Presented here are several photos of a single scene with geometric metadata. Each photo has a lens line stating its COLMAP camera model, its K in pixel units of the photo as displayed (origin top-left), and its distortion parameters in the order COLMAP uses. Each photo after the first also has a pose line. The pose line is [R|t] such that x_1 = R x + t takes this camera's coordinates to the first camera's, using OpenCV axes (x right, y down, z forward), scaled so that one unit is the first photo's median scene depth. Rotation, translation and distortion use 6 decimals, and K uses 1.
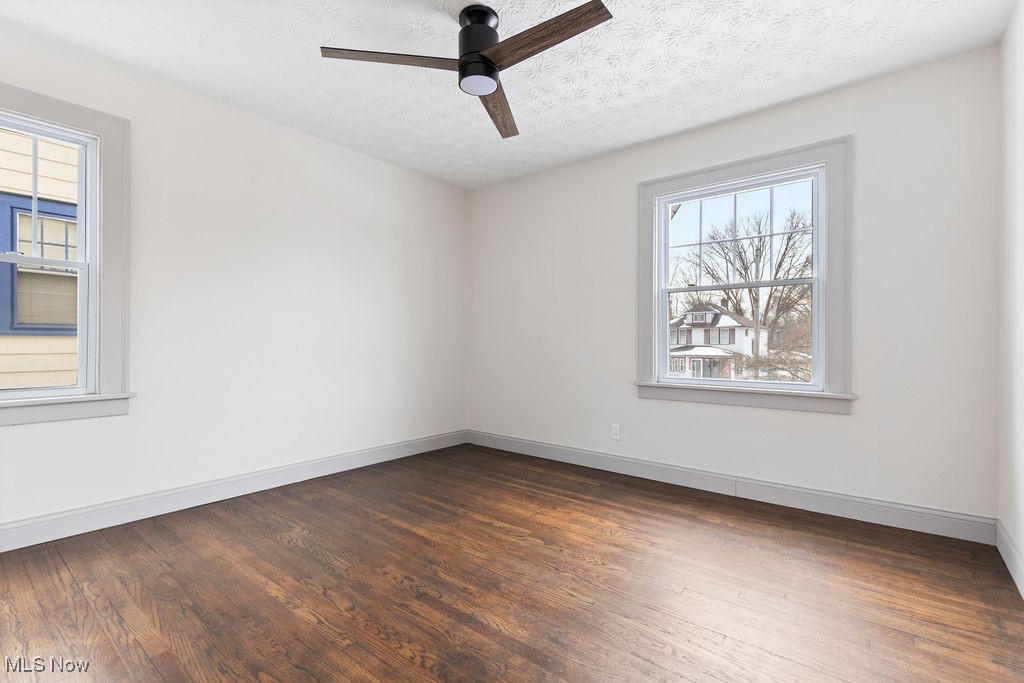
lens RADIAL K [[466.2, 0, 512.8], [0, 466.2, 341.7], [0, 0, 1]] dist [0.000950, -0.000433]
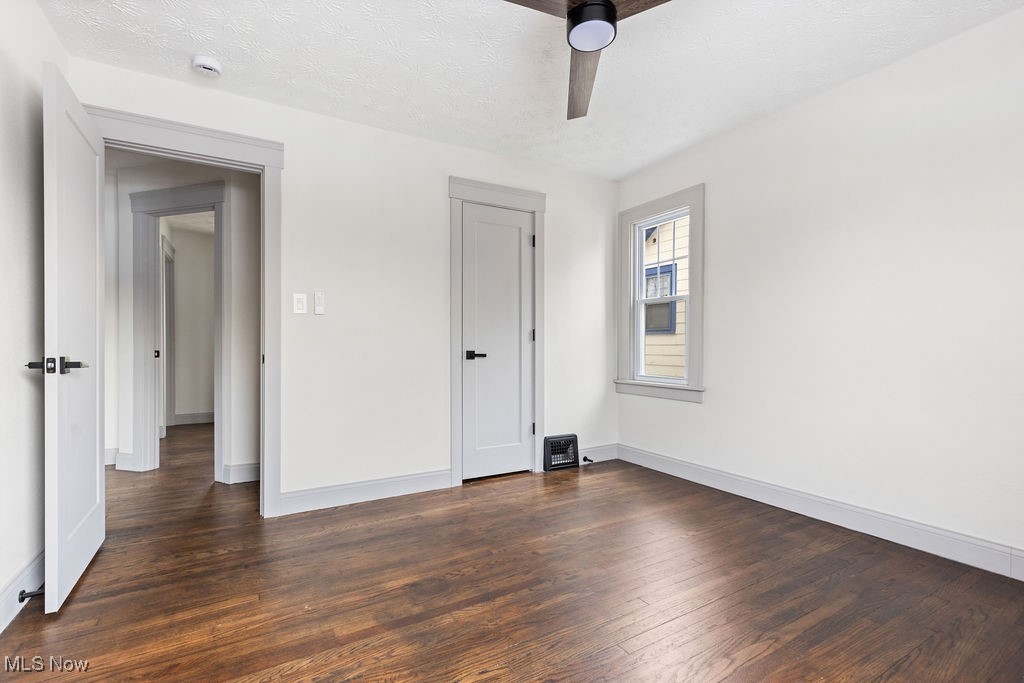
lens RADIAL K [[466.2, 0, 512.7], [0, 466.2, 343.1], [0, 0, 1]] dist [0.000950, -0.000433]
pose [[-0.353155, -0.005664, -0.935548, 0.724948], [-0.005585, 0.999977, -0.003946, -0.009517], [0.935548, 0.003831, -0.353178, 1.125437]]
